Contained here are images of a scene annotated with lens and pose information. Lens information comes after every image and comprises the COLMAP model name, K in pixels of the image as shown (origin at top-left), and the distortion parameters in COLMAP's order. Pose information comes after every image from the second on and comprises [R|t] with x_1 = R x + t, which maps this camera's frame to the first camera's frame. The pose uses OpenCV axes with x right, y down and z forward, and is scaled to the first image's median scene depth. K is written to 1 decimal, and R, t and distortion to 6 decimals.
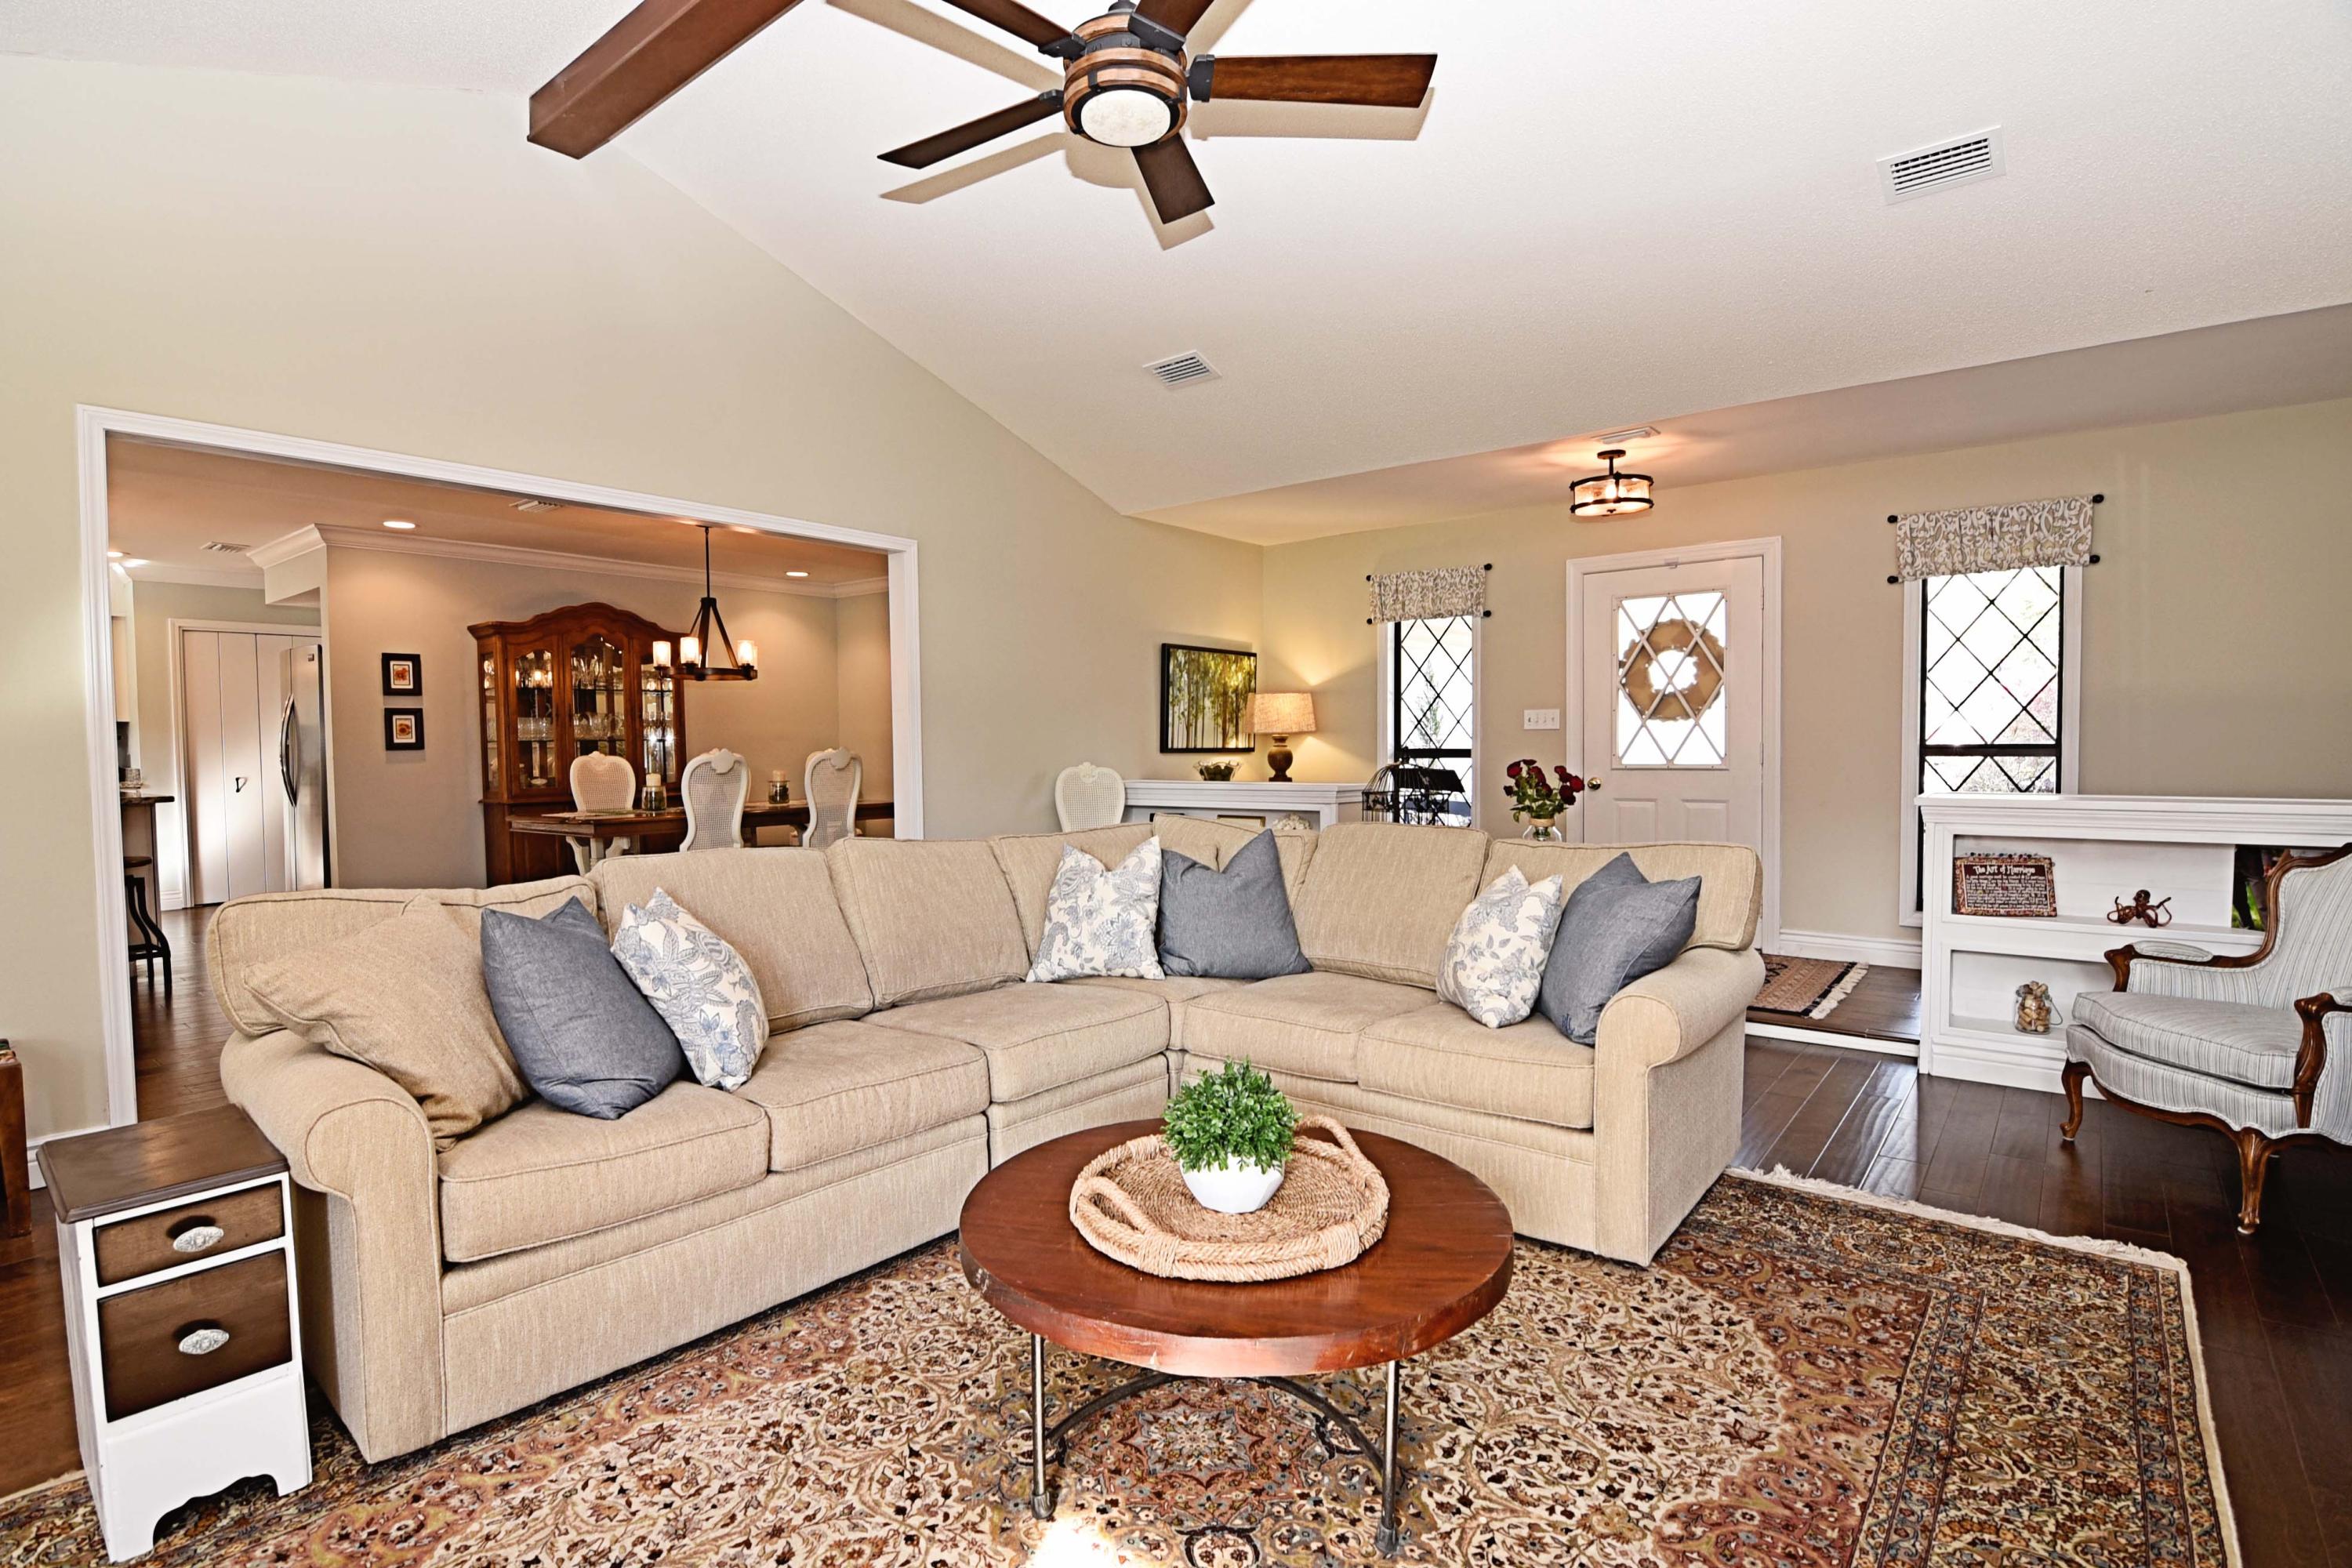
lens RADIAL K [[1124.2, 0, 1176.0], [0, 1124.2, 784.0], [0, 0, 1]] dist [-0.021906, -0.000034]
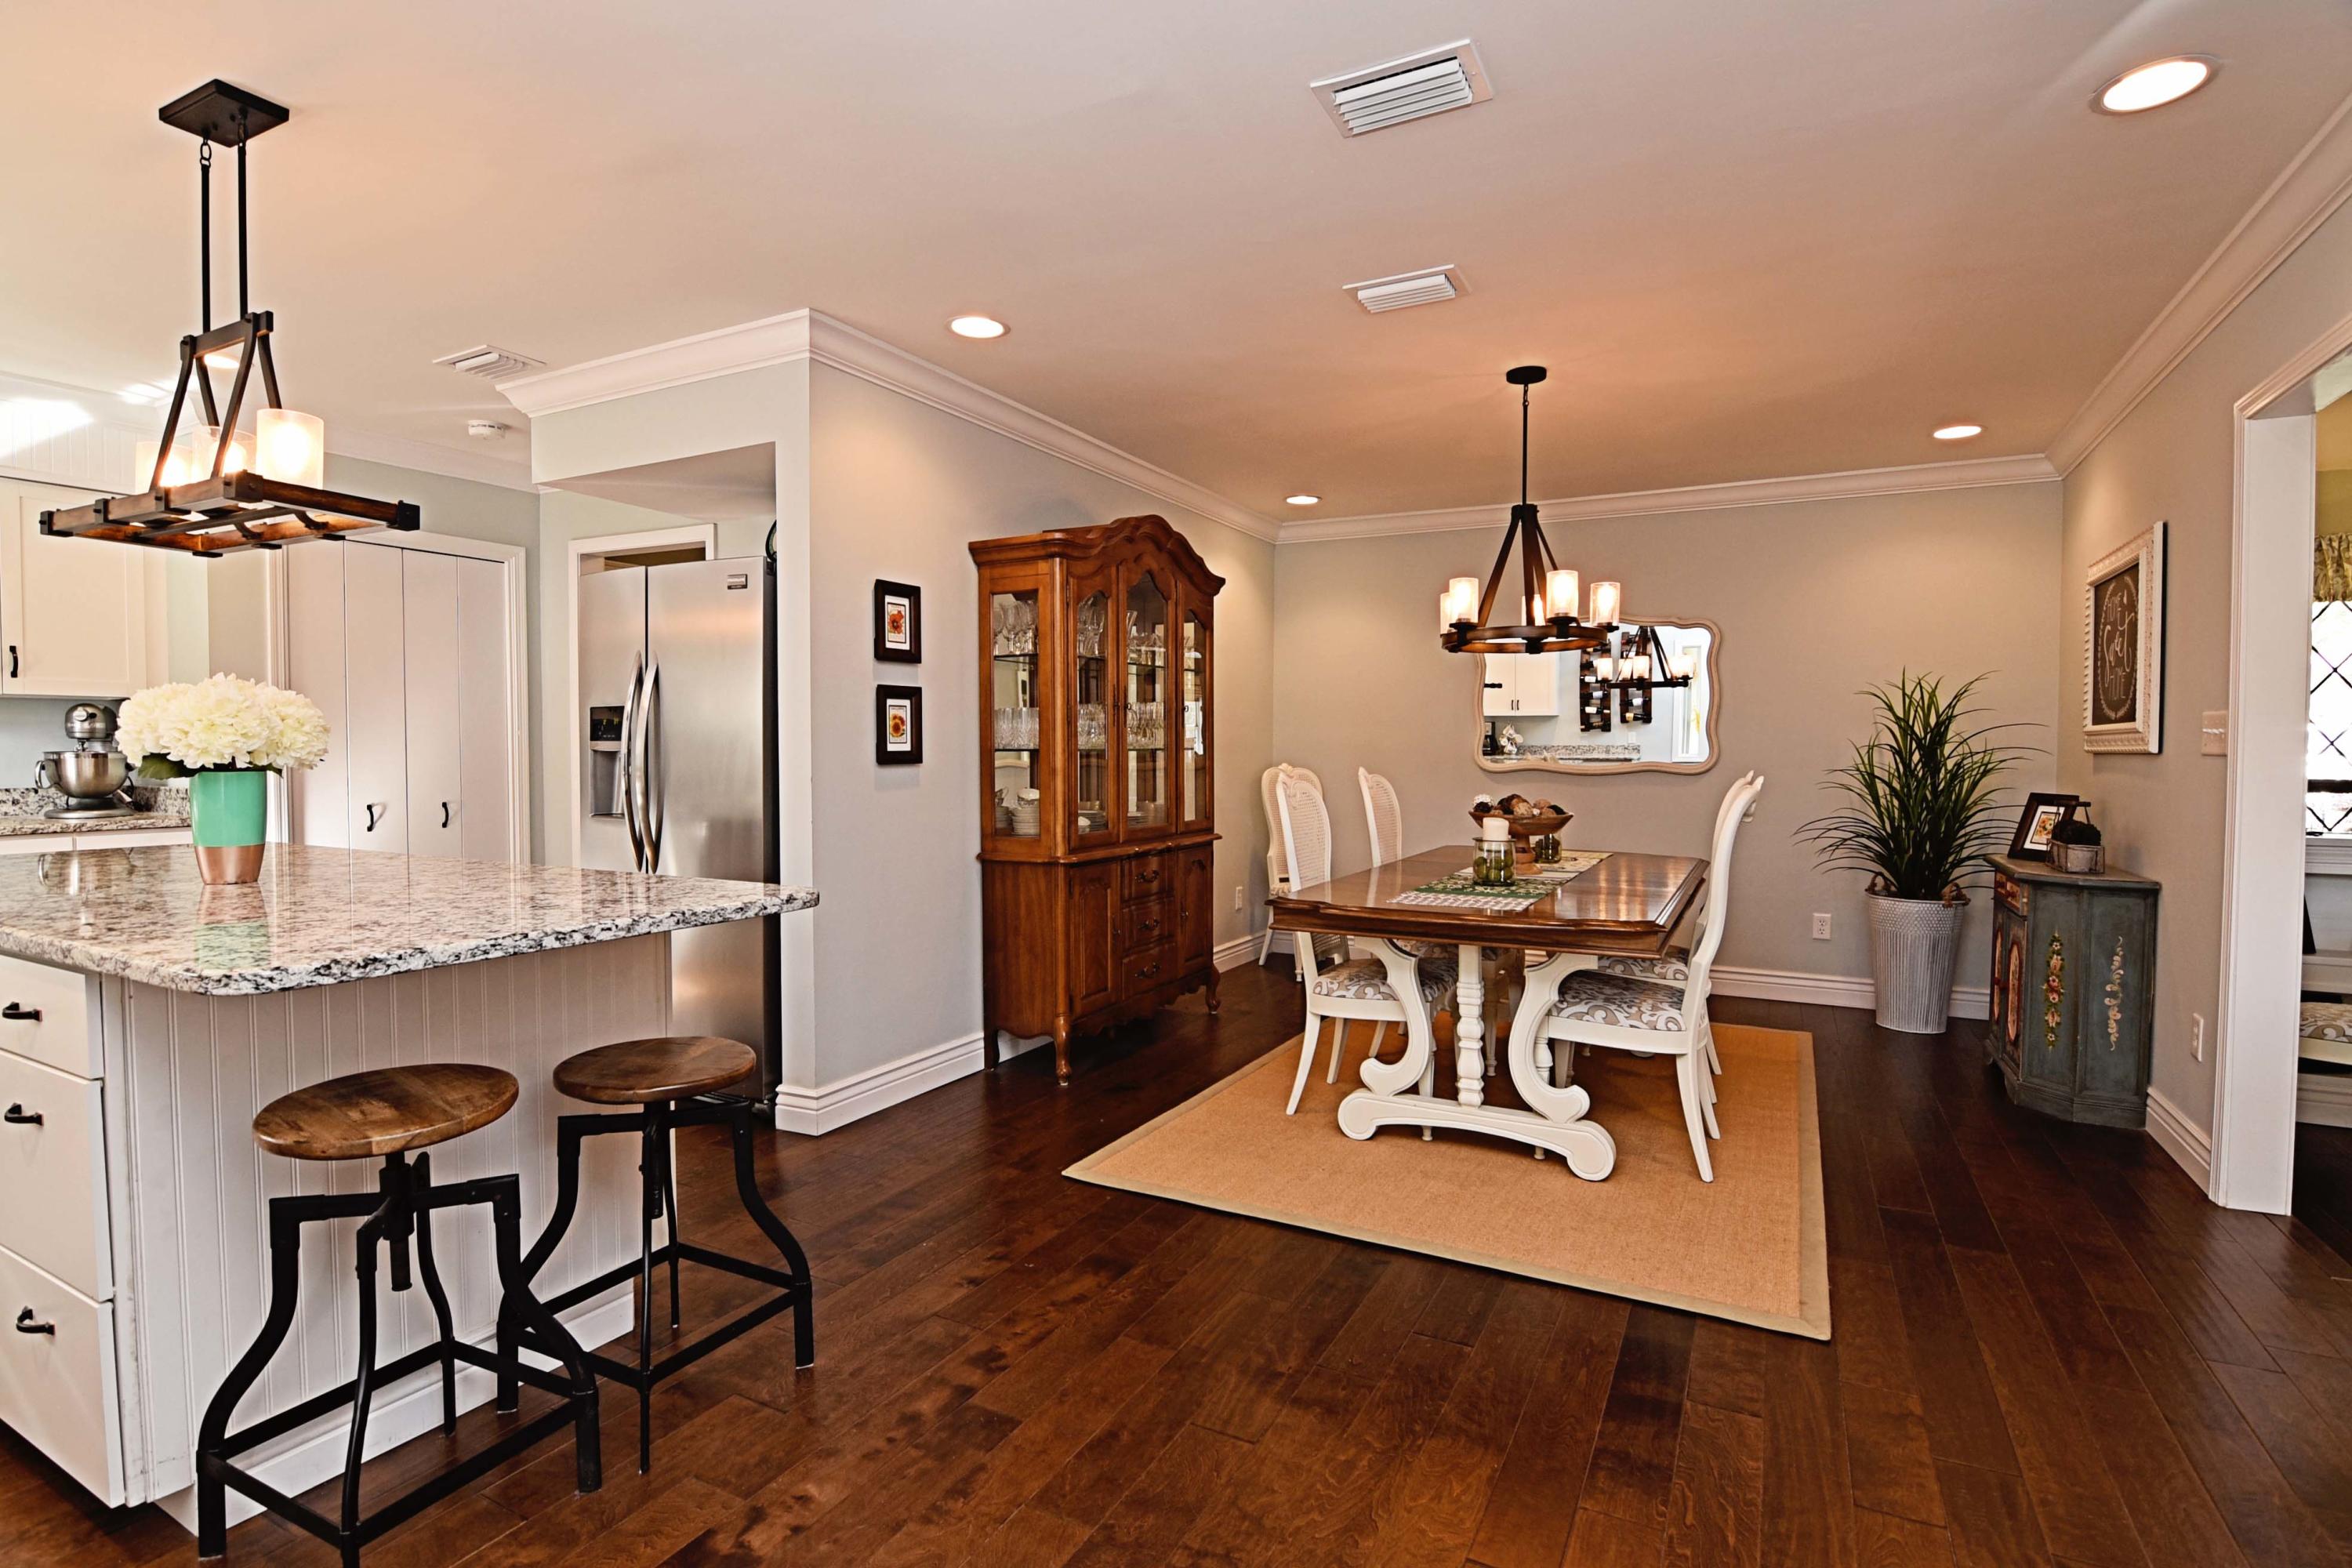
lens RADIAL K [[1124.2, 0, 1176.0], [0, 1124.2, 784.0], [0, 0, 1]] dist [-0.021906, -0.000034]
pose [[0.980330, 0.006803, 0.197246, -0.667319], [-0.005765, 0.999966, -0.005839, -0.018772], [-0.197279, 0.004587, 0.980337, 0.445867]]
